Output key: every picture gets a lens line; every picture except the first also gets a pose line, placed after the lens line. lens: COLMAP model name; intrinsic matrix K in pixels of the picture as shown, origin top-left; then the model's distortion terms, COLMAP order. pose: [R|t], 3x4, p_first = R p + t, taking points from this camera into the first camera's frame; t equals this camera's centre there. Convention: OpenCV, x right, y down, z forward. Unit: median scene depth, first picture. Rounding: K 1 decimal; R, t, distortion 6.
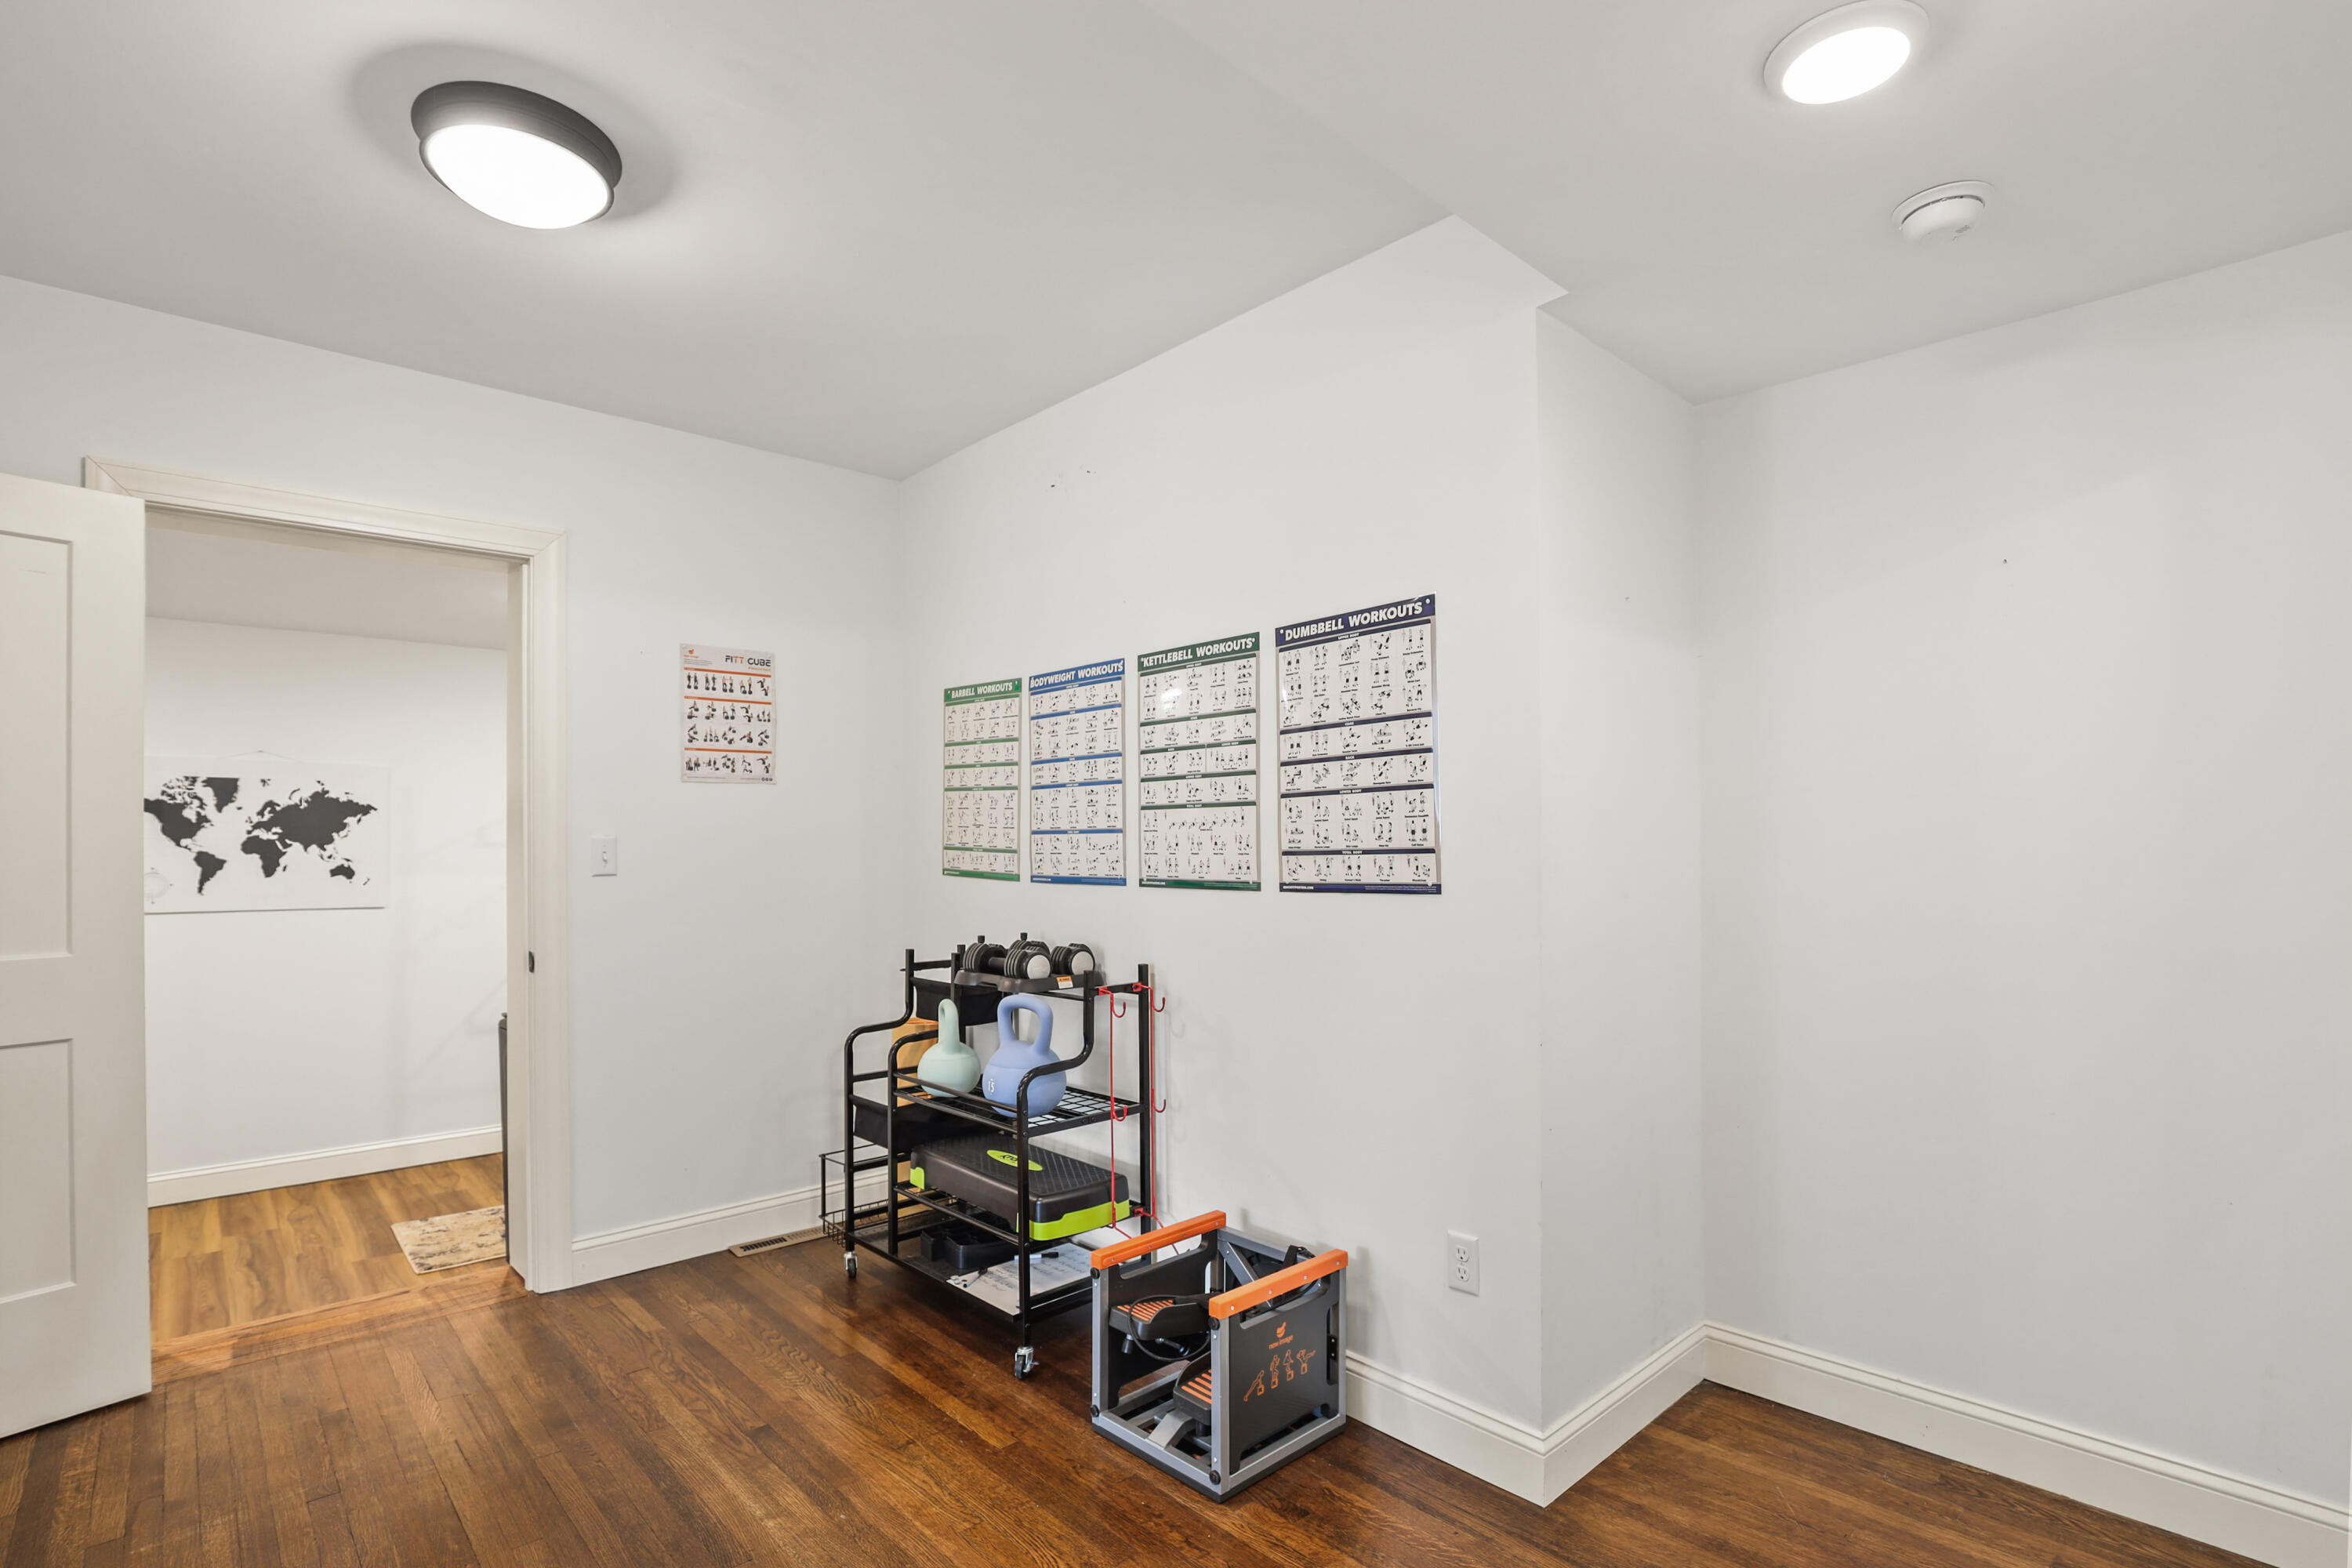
lens RADIAL K [[1131.4, 0, 1257.8], [0, 1131.4, 827.7], [0, 0, 1]] dist [-0.000726, -0.000097]
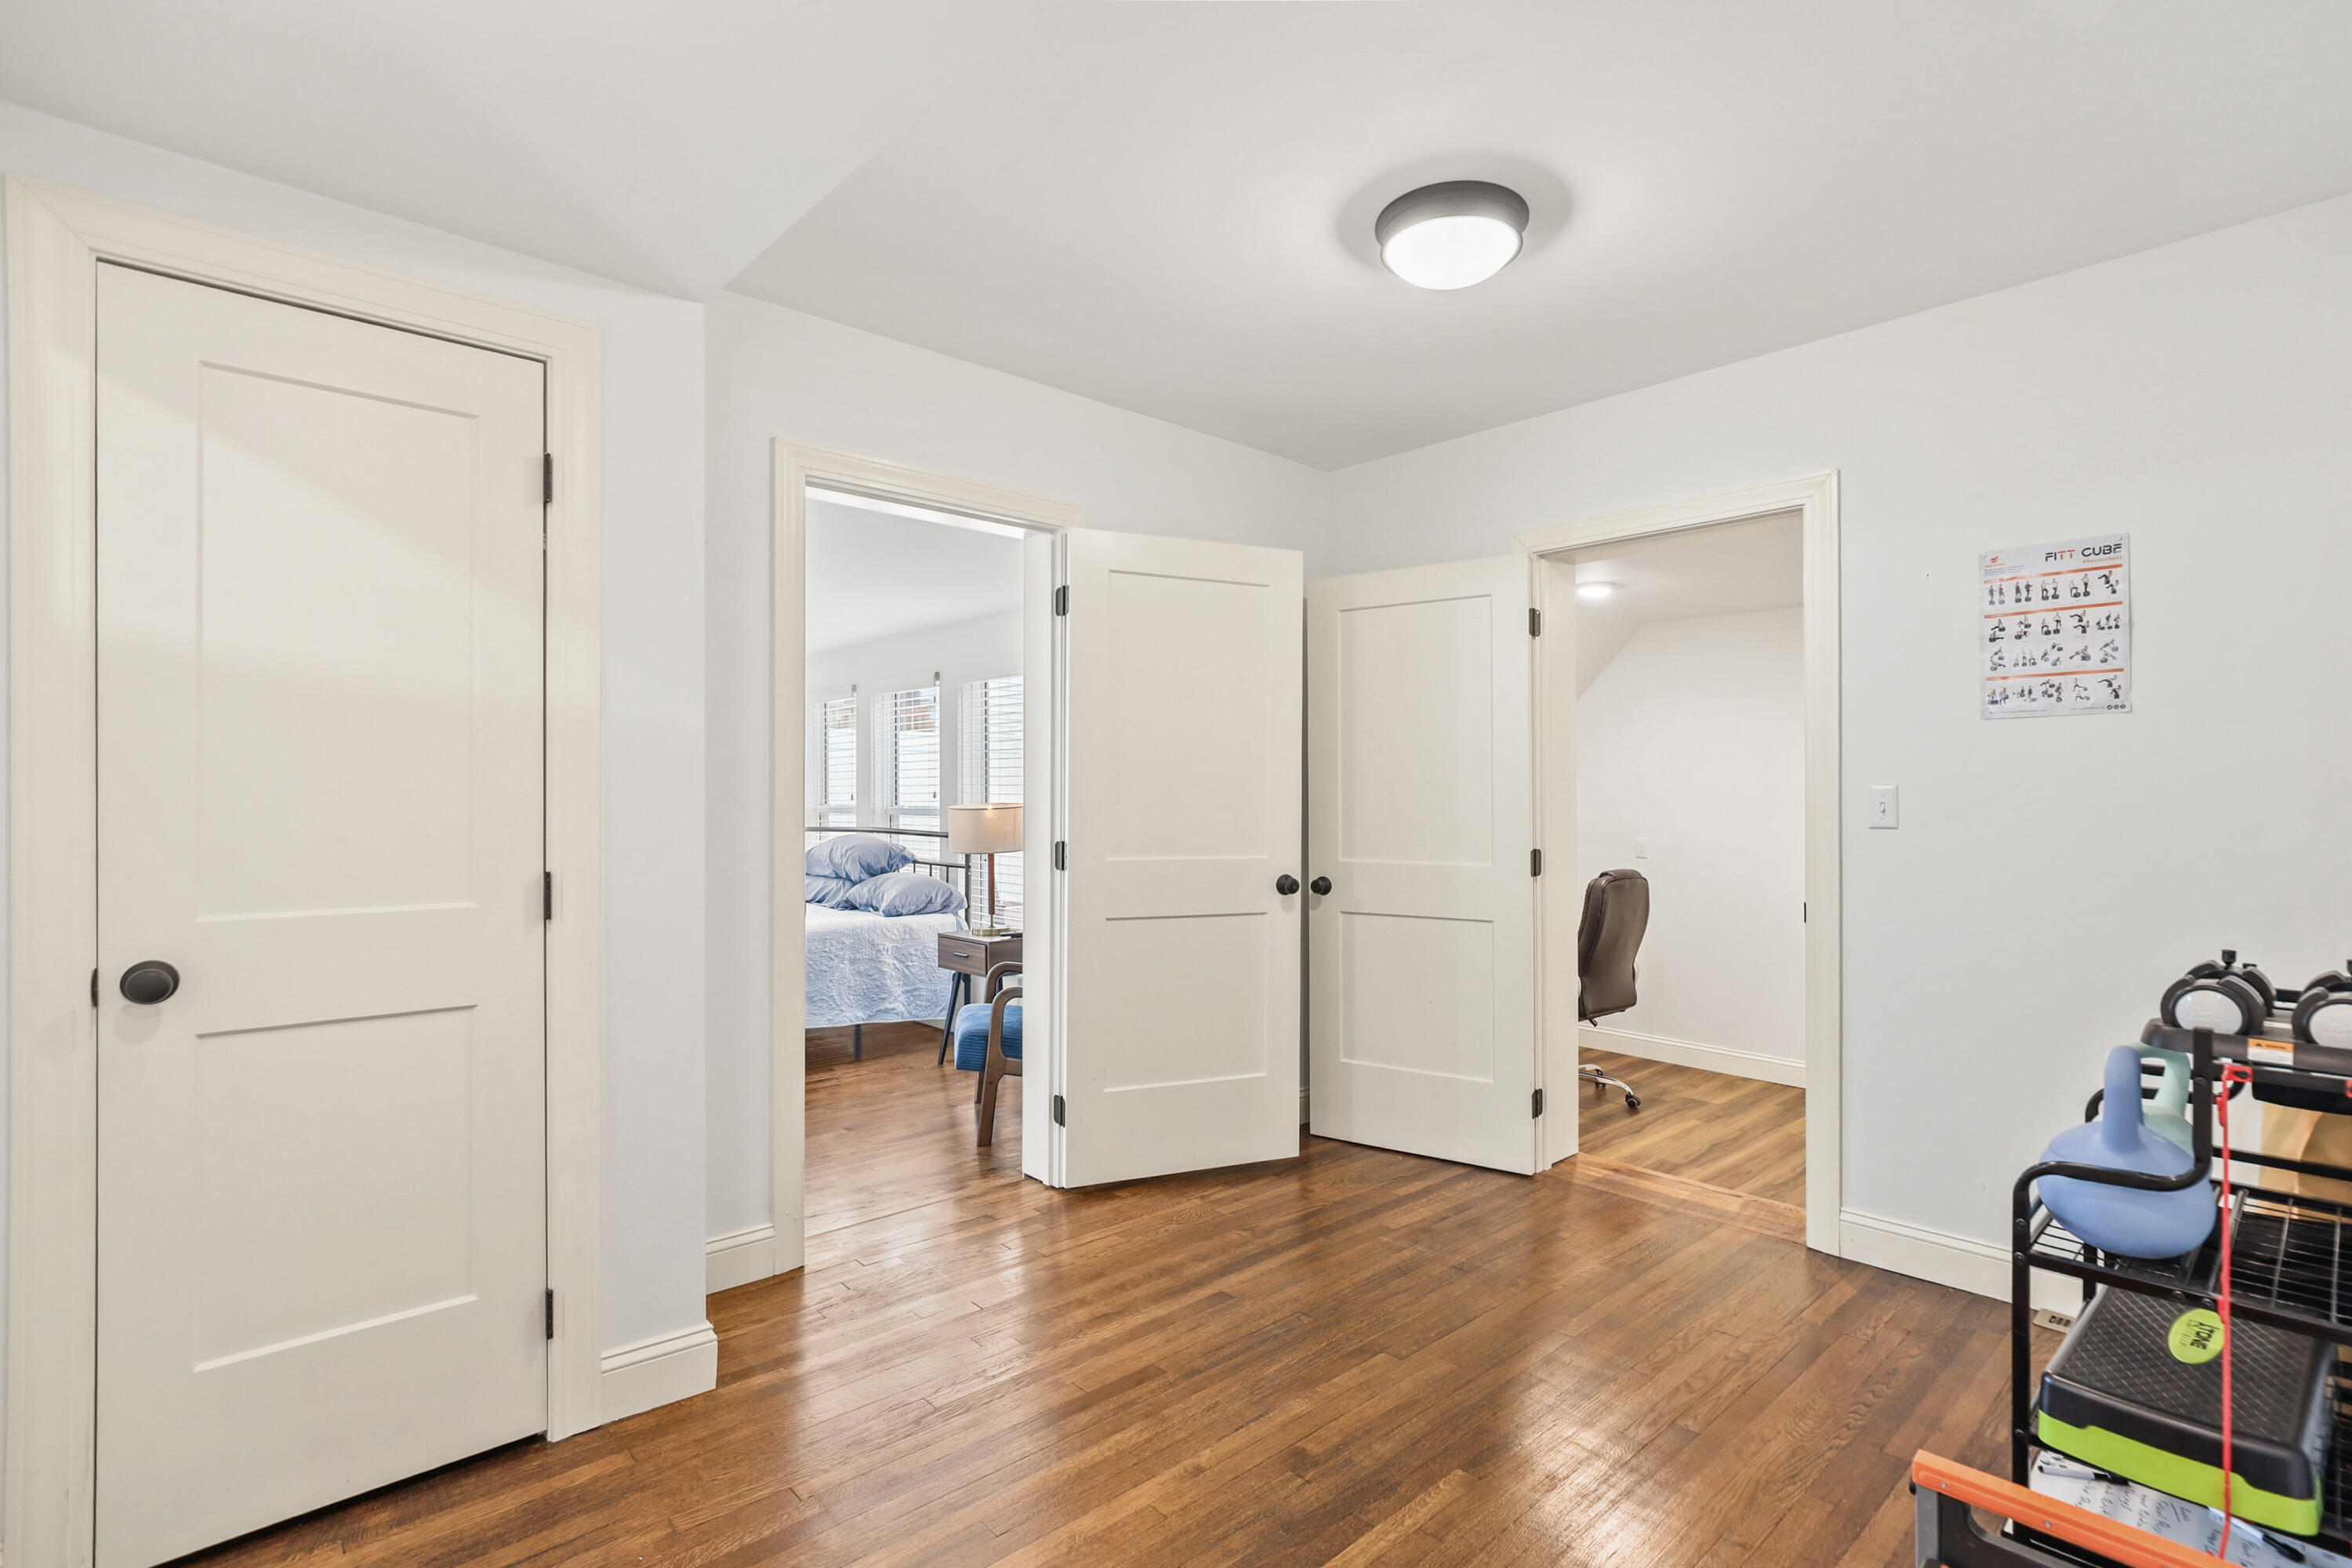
lens RADIAL K [[1131.4, 0, 1173.4], [0, 1131.4, 797.5], [0, 0, 1]] dist [-0.000726, -0.000097]
pose [[-0.025633, 0.003906, -0.999664, 0.327551], [0.008695, 0.999955, 0.003684, 0.008397], [0.999634, -0.008598, -0.025666, 0.418152]]
